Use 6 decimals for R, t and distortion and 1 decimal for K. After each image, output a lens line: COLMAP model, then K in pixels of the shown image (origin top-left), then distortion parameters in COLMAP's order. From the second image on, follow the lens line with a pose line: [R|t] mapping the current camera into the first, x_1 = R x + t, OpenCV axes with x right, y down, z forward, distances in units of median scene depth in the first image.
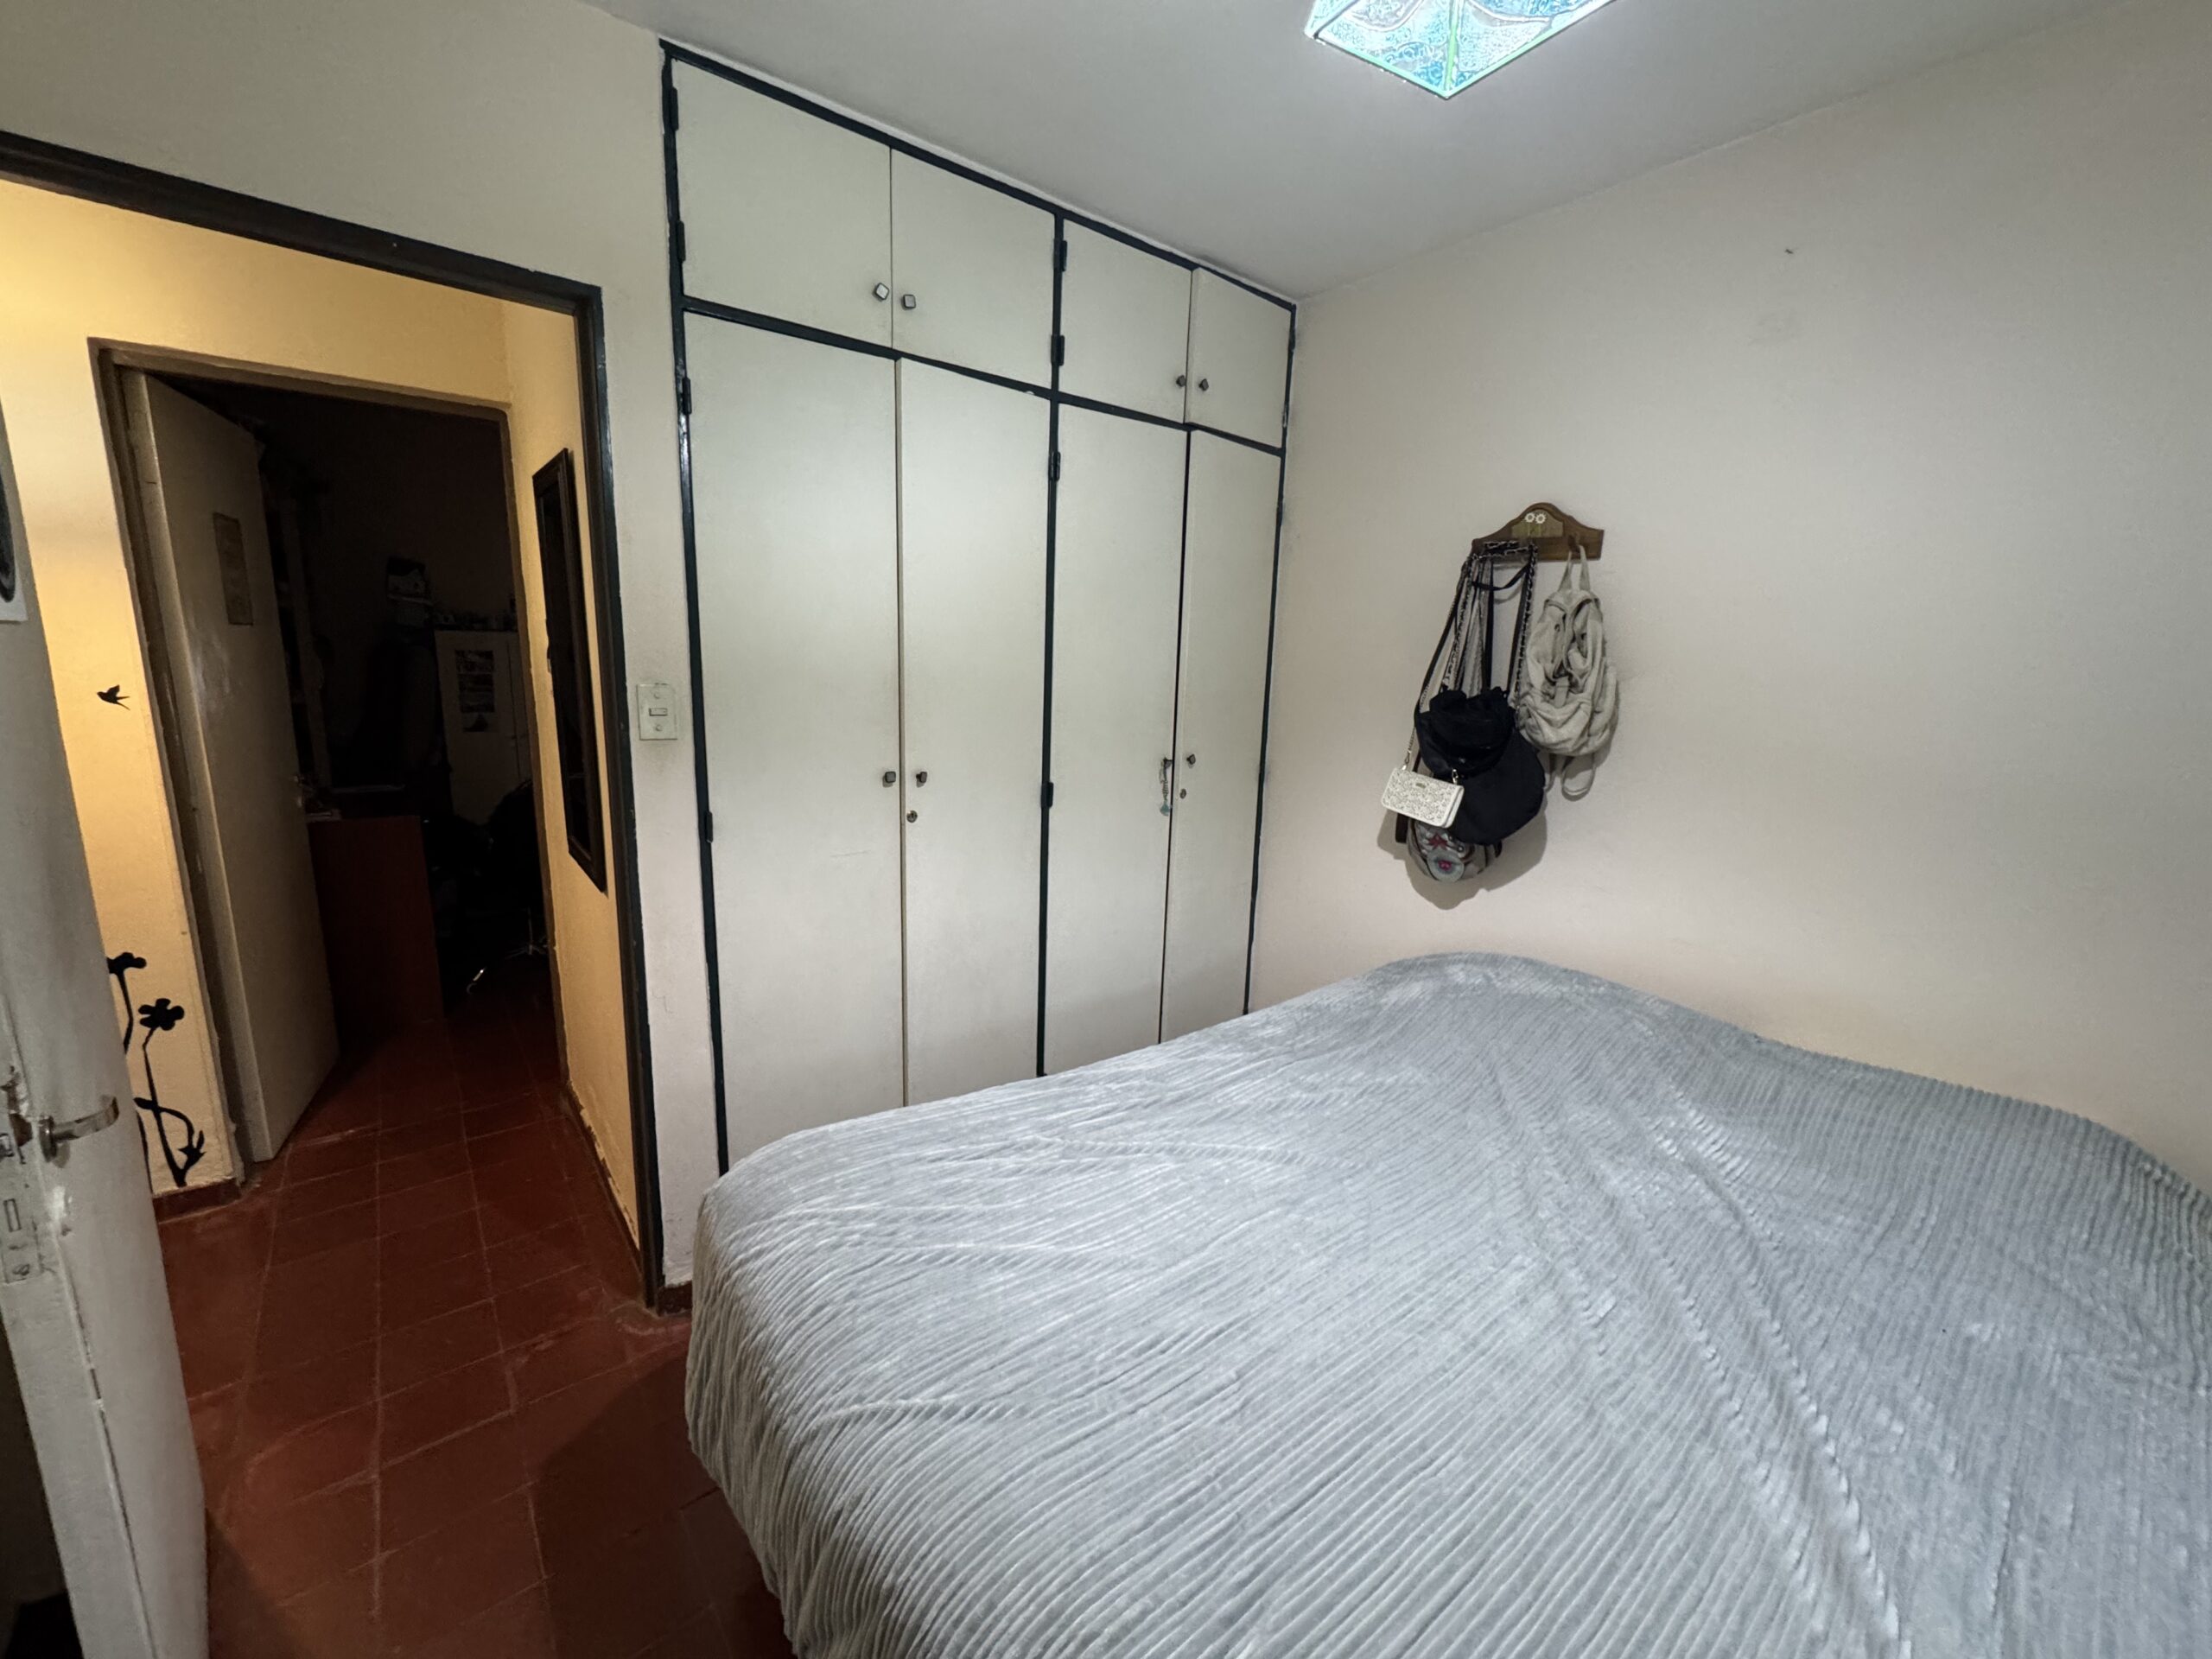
lens RADIAL K [[892.0, 0, 1109.9], [0, 892.0, 841.8], [0, 0, 1]] dist [0.003250, -0.000719]
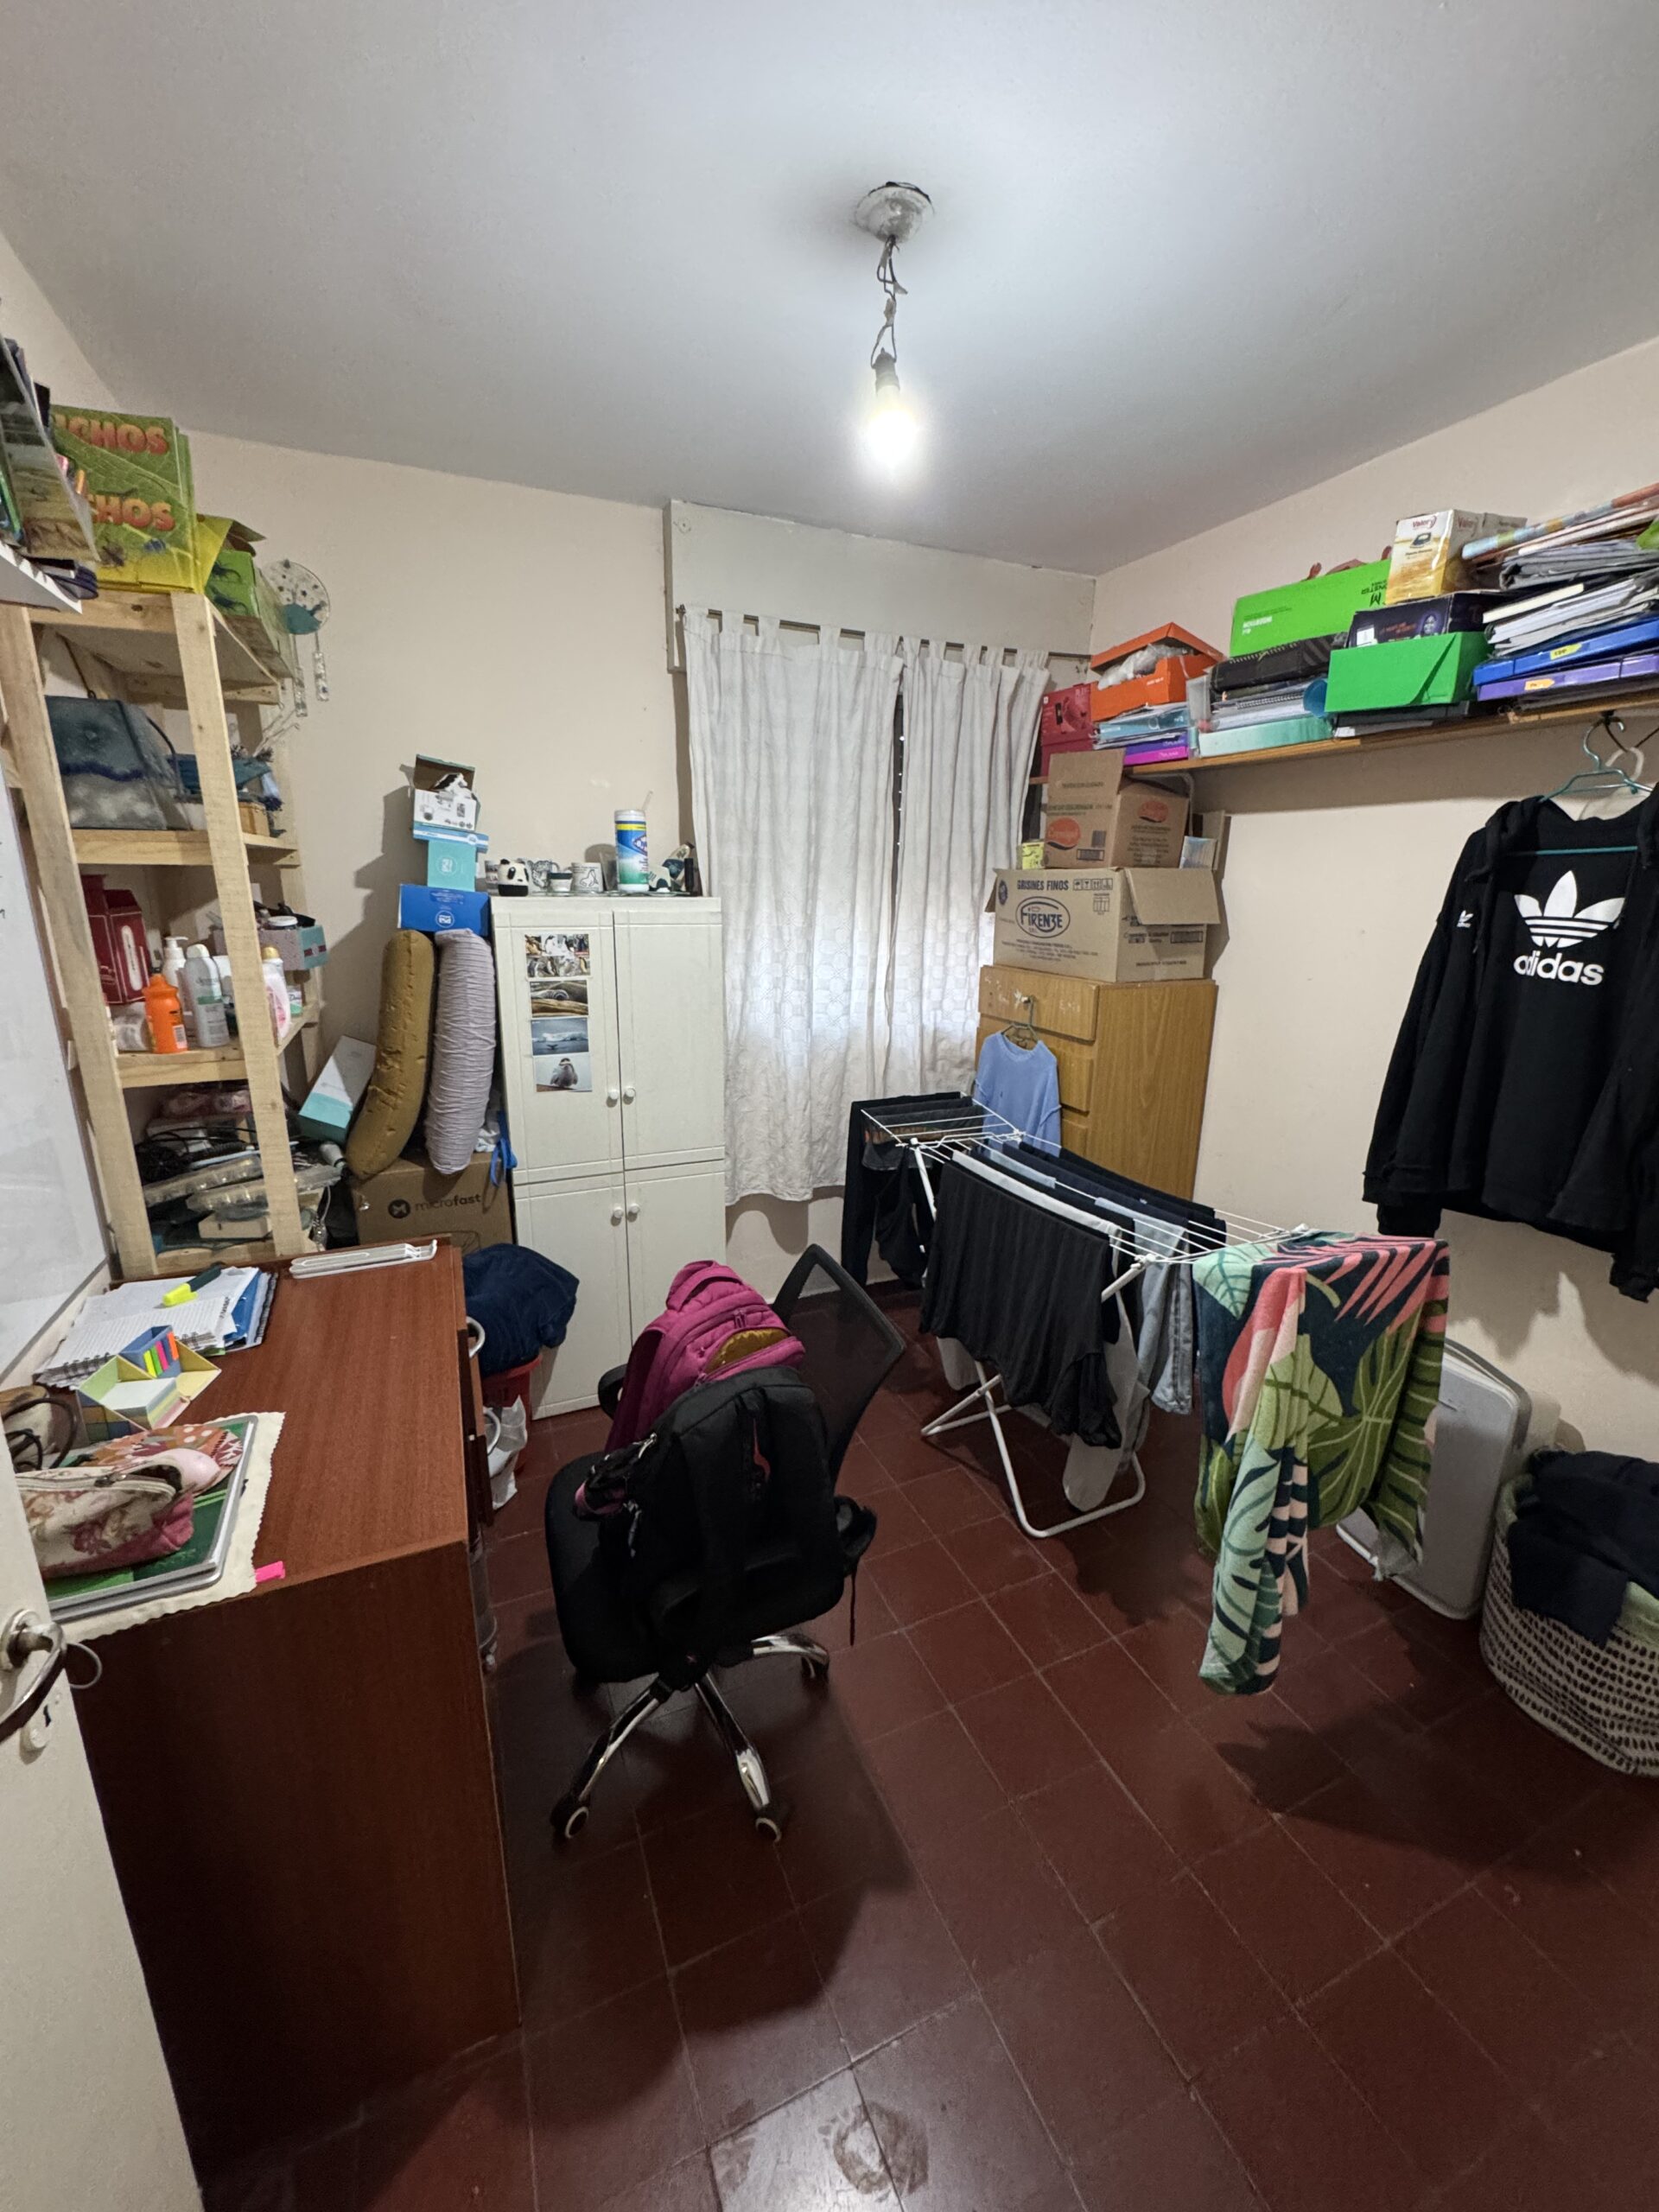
lens RADIAL K [[892.0, 0, 830.5], [0, 892.0, 1109.1], [0, 0, 1]] dist [0.003250, -0.000719]
pose [[0.963848, 0.045211, -0.262590, -1.346542], [-0.030322, 0.997709, 0.060482, -0.479599], [0.264723, -0.050334, 0.963010, 1.736068]]
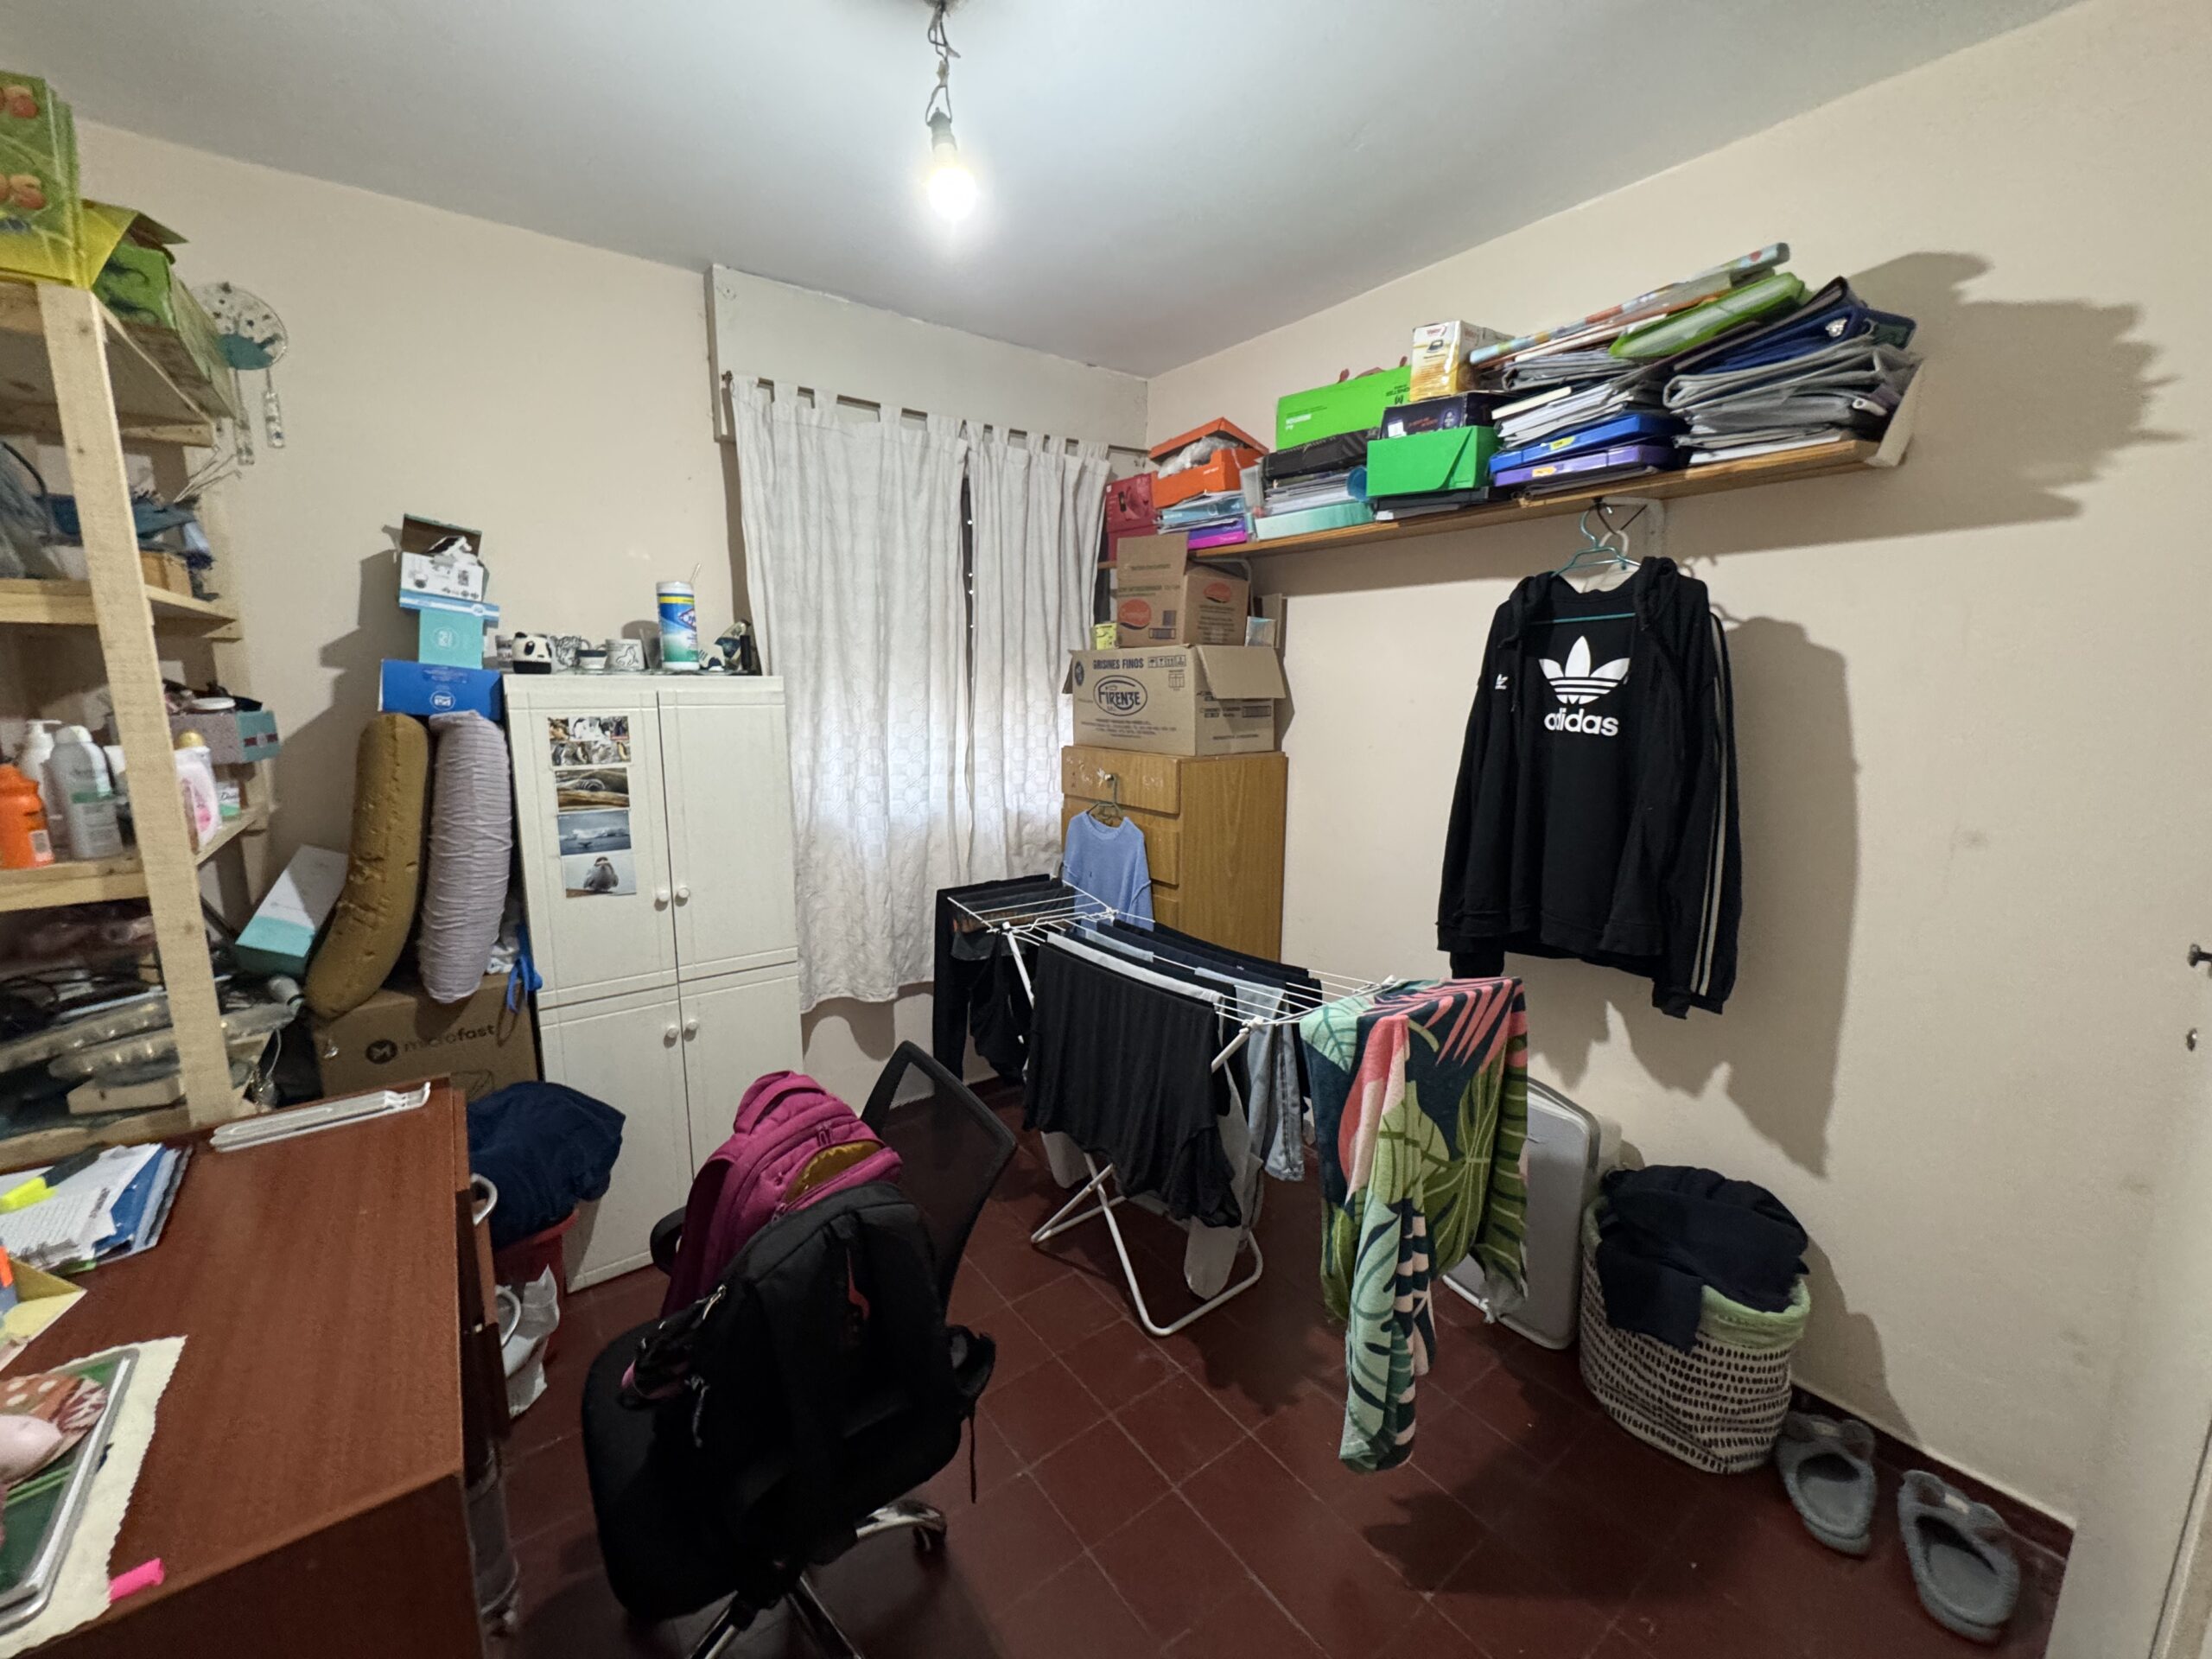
lens RADIAL K [[892.0, 0, 1106.6], [0, 892.0, 828.9], [0, 0, 1]] dist [0.003250, -0.000719]
pose [[0.998643, -0.022737, -0.046843, -1.375163], [0.021517, 0.999420, -0.026386, -0.448544], [0.047415, 0.025342, 0.998554, 1.799396]]
